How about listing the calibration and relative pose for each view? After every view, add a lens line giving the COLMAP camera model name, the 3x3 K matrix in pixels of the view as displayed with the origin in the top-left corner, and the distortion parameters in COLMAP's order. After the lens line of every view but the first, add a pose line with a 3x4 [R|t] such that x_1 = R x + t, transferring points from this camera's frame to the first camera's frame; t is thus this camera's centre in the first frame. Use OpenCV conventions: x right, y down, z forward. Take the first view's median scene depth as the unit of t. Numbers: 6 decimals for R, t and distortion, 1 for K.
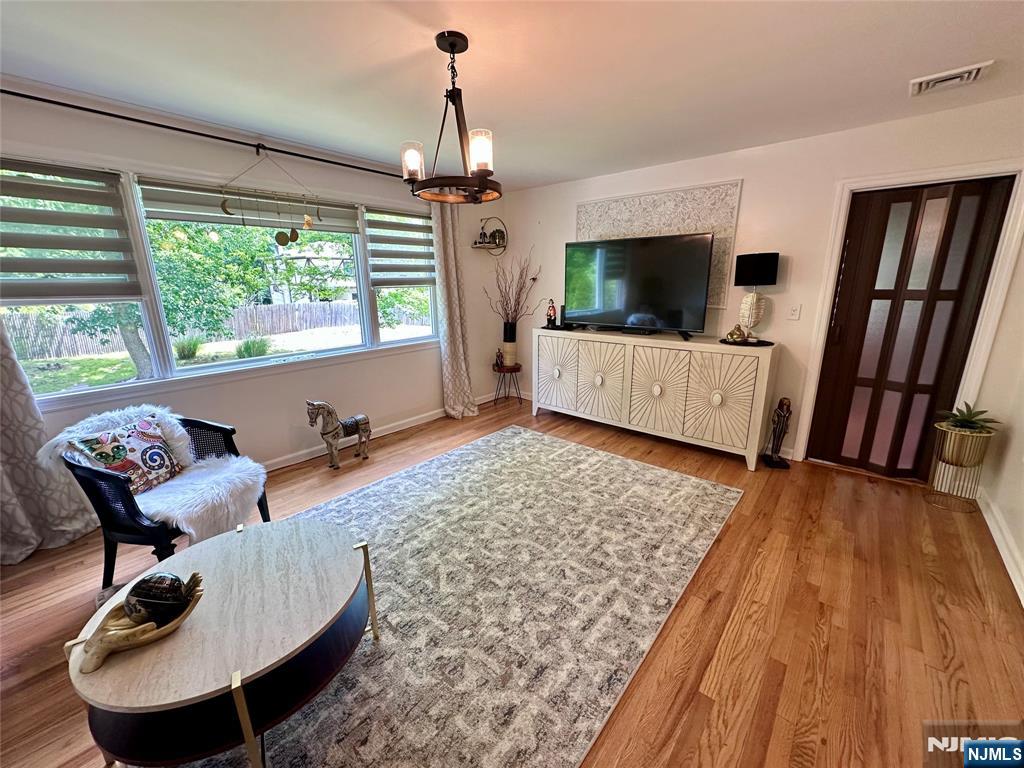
lens RADIAL K [[409.2, 0, 512.3], [0, 409.2, 382.7], [0, 0, 1]] dist [-0.004321, 0.000930]
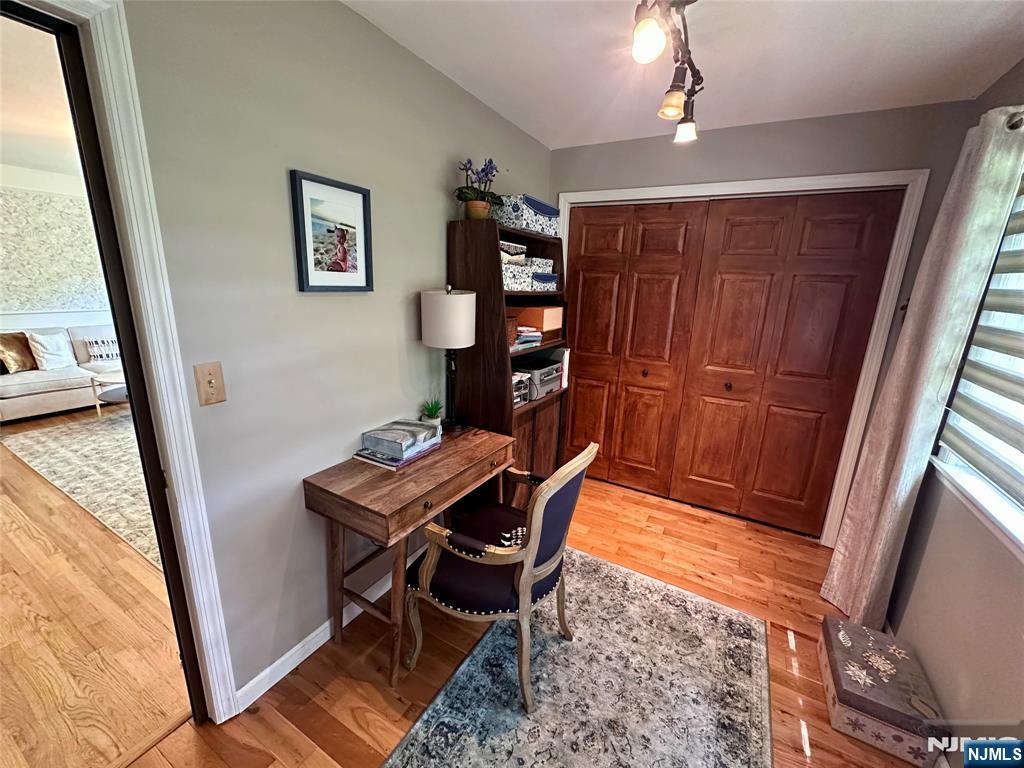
lens RADIAL K [[409.2, 0, 511.2], [0, 409.2, 383.2], [0, 0, 1]] dist [-0.004321, 0.000930]
pose [[0.193053, 0.262370, -0.945459, 1.535335], [-0.282202, 0.937718, 0.202599, -0.442664], [0.939730, 0.227698, 0.255071, 1.575951]]
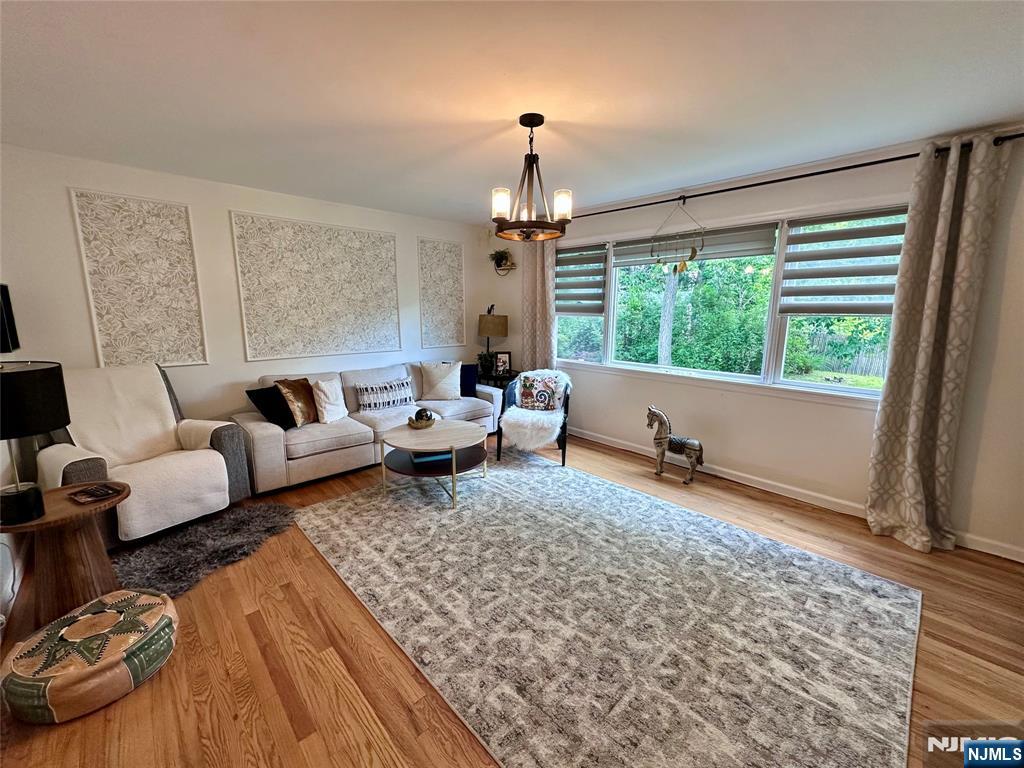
lens RADIAL K [[409.2, 0, 511.2], [0, 409.2, 382.7], [0, 0, 1]] dist [-0.004321, 0.000930]
pose [[-0.097245, 0.184879, -0.977938, 0.872124], [-0.253461, 0.945597, 0.203969, -0.201856], [0.962445, 0.267704, -0.045095, 0.832024]]
